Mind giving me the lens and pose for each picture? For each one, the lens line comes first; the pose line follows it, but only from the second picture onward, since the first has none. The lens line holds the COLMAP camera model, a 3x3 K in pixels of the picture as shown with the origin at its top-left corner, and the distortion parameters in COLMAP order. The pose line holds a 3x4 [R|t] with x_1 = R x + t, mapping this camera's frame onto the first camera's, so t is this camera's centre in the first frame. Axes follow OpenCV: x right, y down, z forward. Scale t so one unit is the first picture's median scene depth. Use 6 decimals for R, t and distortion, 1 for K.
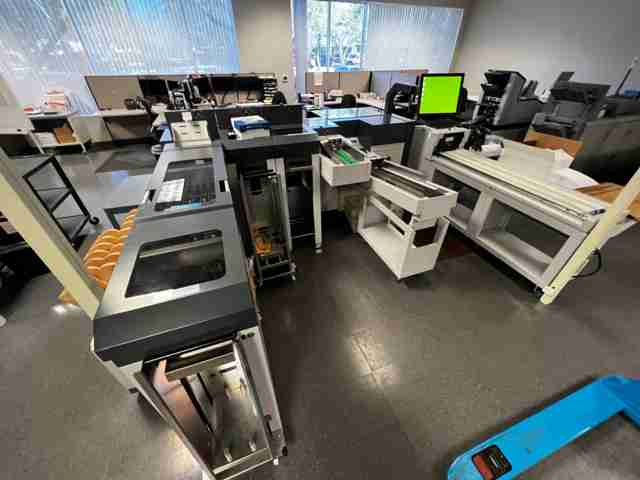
lens RADIAL K [[256.0, 0, 318.1], [0, 256.0, 241.7], [0, 0, 1]] dist [-0.000962, 0.000329]
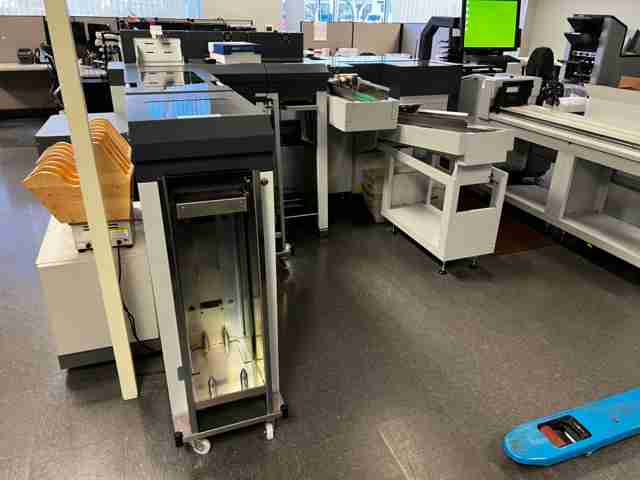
lens RADIAL K [[484.3, 0, 320.8], [0, 484.3, 238.7], [0, 0, 1]] dist [0.031965, -0.029554]
pose [[0.999803, 0.012664, 0.015257, -0.022930], [-0.009340, 0.979545, -0.201009, 0.280623], [-0.017490, 0.200827, 0.979471, -0.216459]]
